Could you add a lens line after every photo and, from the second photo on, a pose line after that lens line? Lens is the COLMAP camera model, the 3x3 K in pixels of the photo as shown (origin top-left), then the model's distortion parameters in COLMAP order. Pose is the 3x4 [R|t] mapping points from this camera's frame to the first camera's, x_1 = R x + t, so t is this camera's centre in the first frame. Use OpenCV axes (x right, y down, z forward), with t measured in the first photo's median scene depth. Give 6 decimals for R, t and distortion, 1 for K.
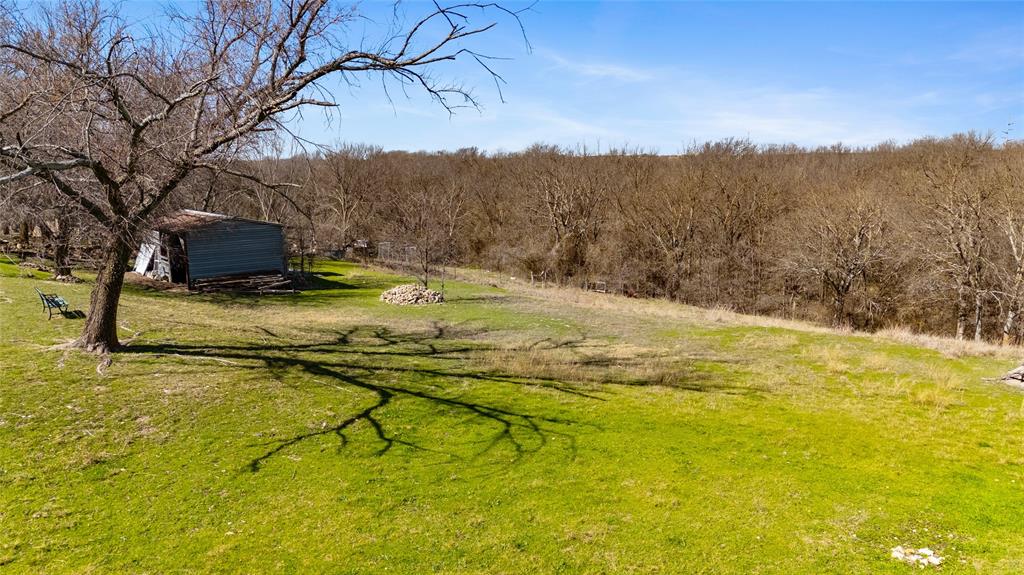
lens RADIAL K [[761.9, 0, 512.6], [0, 761.9, 292.6], [0, 0, 1]] dist [0.057223, -0.053638]
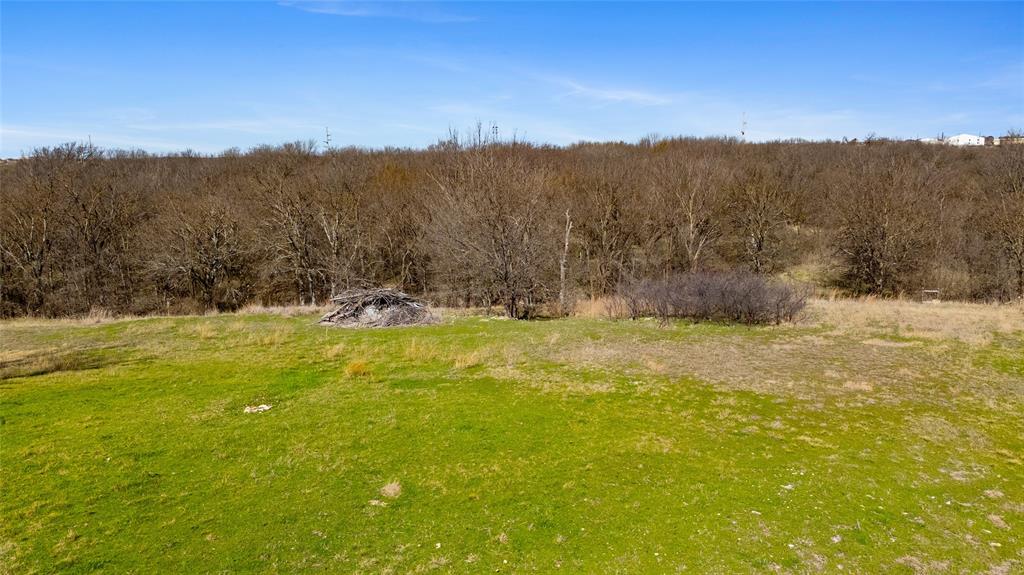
lens RADIAL K [[761.9, 0, 512.6], [0, 761.9, 292.6], [0, 0, 1]] dist [0.057223, -0.053638]
pose [[0.706269, -0.126599, 0.696532, -0.059683], [0.130050, 0.990339, 0.048132, 0.016697], [-0.695896, 0.056589, 0.715909, -0.159752]]
